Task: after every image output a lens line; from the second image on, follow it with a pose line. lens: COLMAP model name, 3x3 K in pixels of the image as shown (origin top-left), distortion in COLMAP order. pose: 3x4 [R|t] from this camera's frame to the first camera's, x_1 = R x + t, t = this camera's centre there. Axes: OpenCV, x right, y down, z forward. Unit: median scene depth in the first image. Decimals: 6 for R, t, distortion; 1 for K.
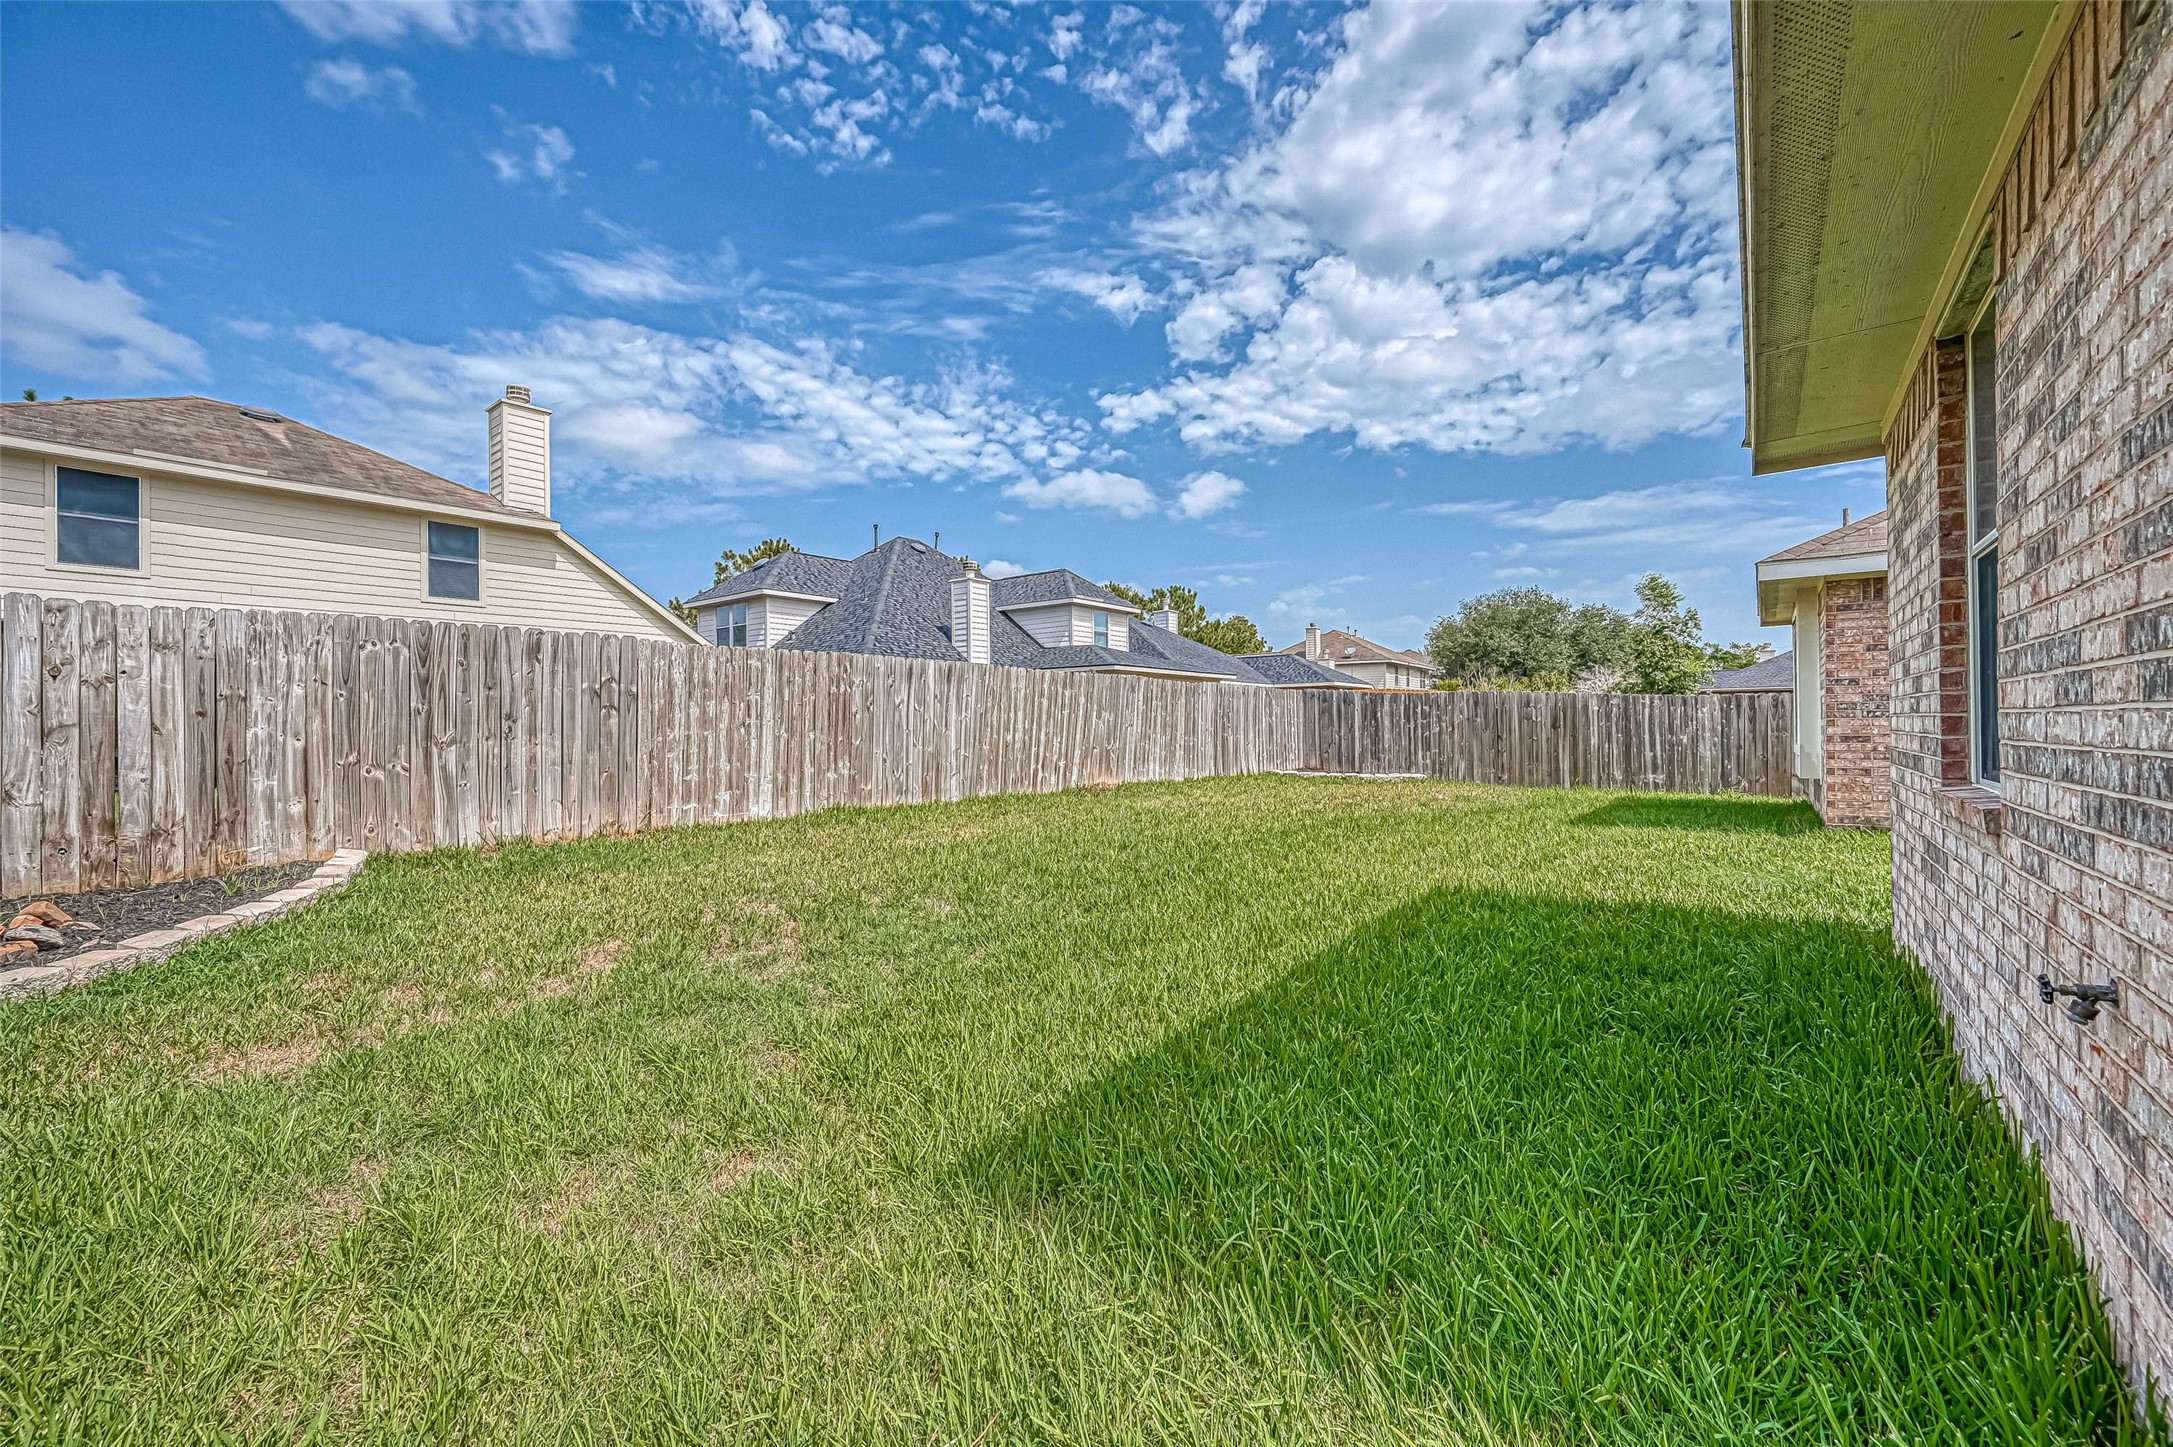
lens RADIAL K [[874.4, 0, 1091.1], [0, 874.4, 721.6], [0, 0, 1]] dist [0.001268, 0.000757]
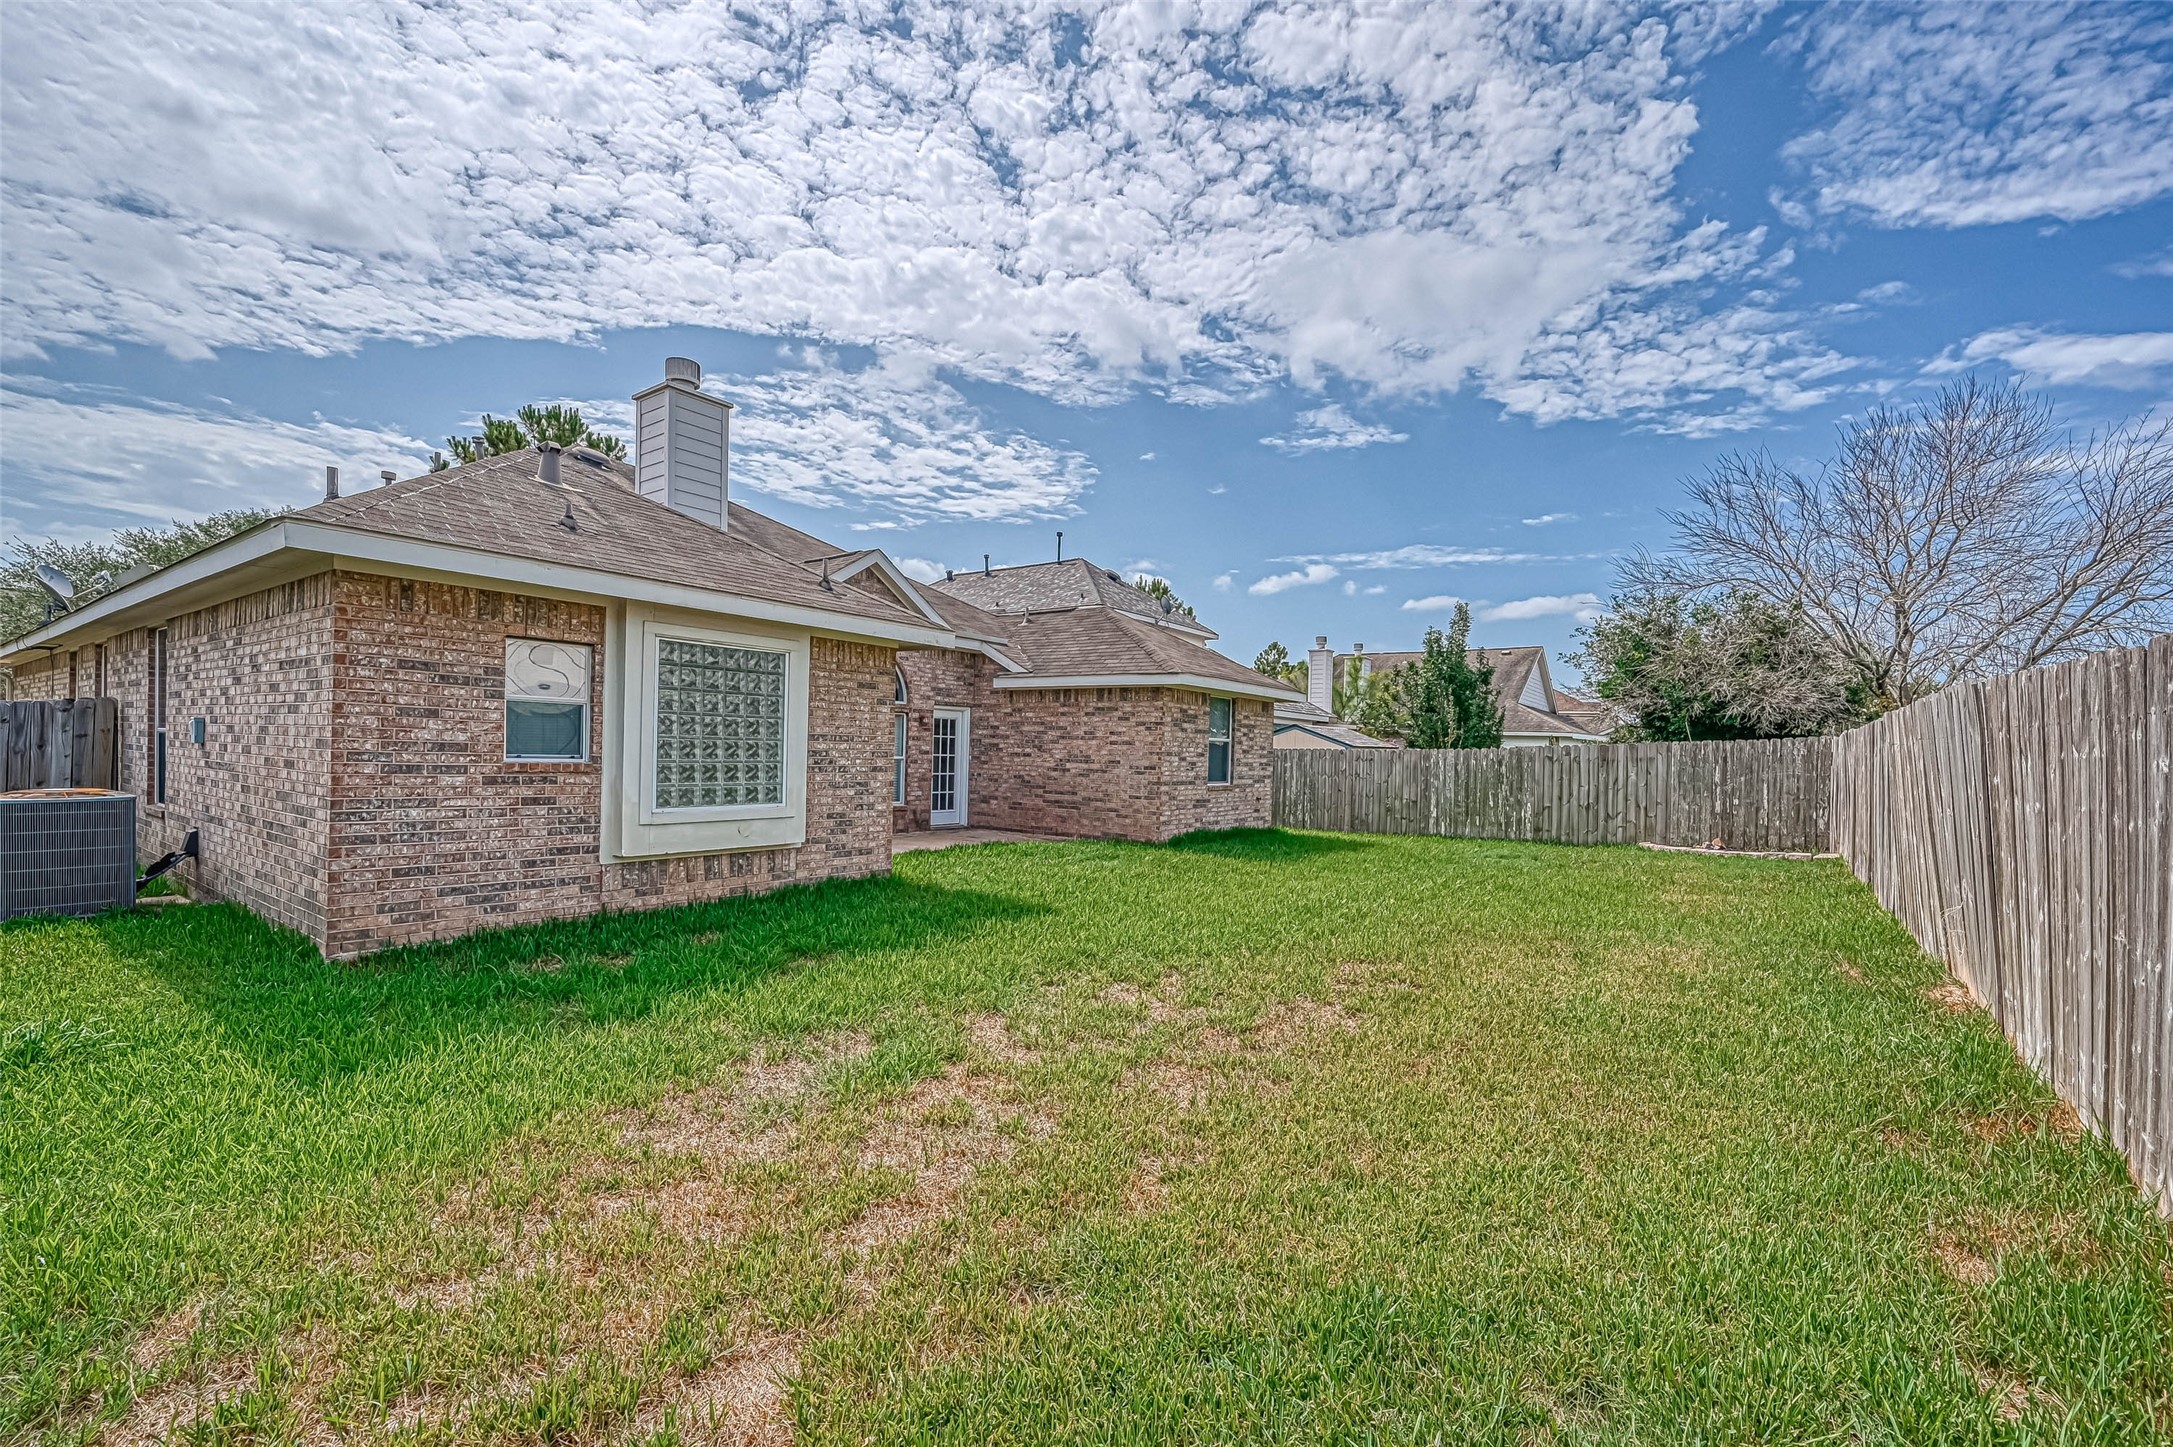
lens RADIAL K [[874.4, 0, 1087.3], [0, 874.4, 736.5], [0, 0, 1]] dist [0.001268, 0.000757]
pose [[-0.039383, 0.019892, 0.999026, -2.512302], [-0.000184, 0.999802, -0.019915, -0.119611], [-0.999224, -0.000968, -0.039372, -2.450042]]
